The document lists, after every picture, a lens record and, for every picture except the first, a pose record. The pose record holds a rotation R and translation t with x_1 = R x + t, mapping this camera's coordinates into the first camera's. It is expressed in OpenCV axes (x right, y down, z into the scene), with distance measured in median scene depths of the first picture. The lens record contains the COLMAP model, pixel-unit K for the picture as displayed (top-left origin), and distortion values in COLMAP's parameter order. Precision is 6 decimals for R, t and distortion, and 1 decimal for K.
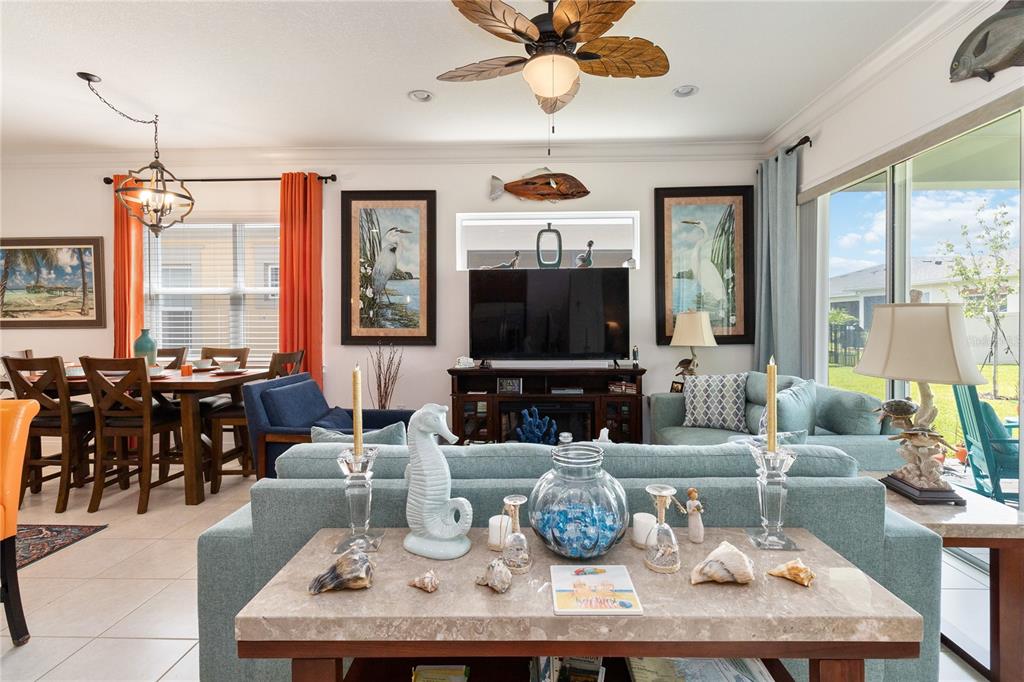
lens RADIAL K [[470.4, 0, 519.8], [0, 470.4, 322.0], [0, 0, 1]] dist [0.001500, -0.000329]
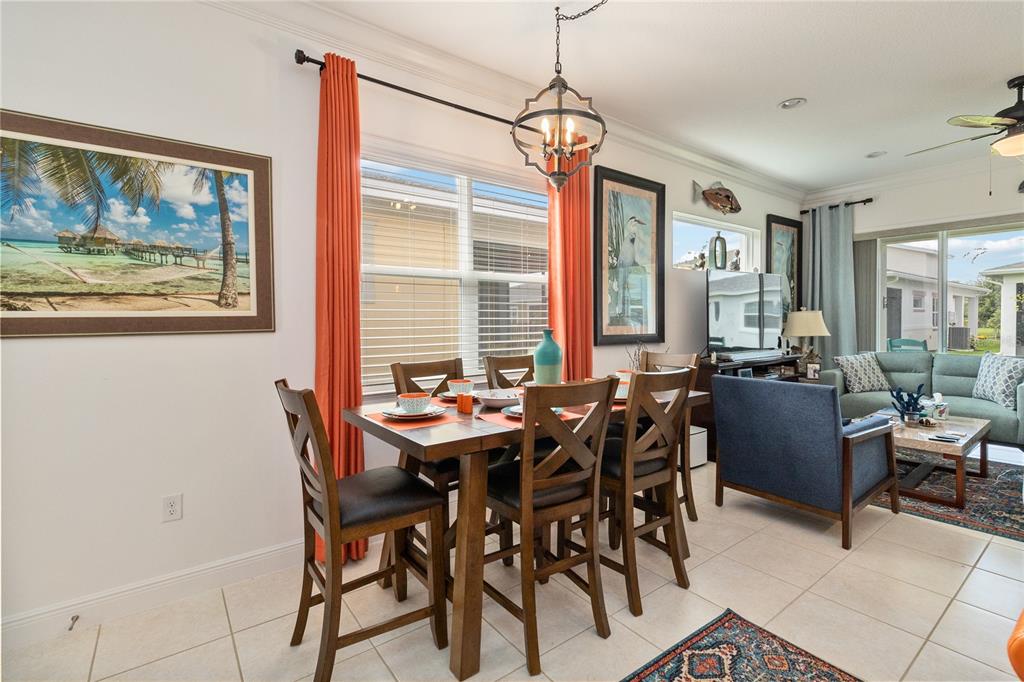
lens RADIAL K [[470.4, 0, 519.8], [0, 470.4, 322.0], [0, 0, 1]] dist [0.001500, -0.000329]
pose [[0.775164, -0.005353, 0.631737, -1.001190], [0.010630, 0.999933, -0.004571, 0.007216], [-0.631670, 0.010259, 0.775169, 0.419264]]
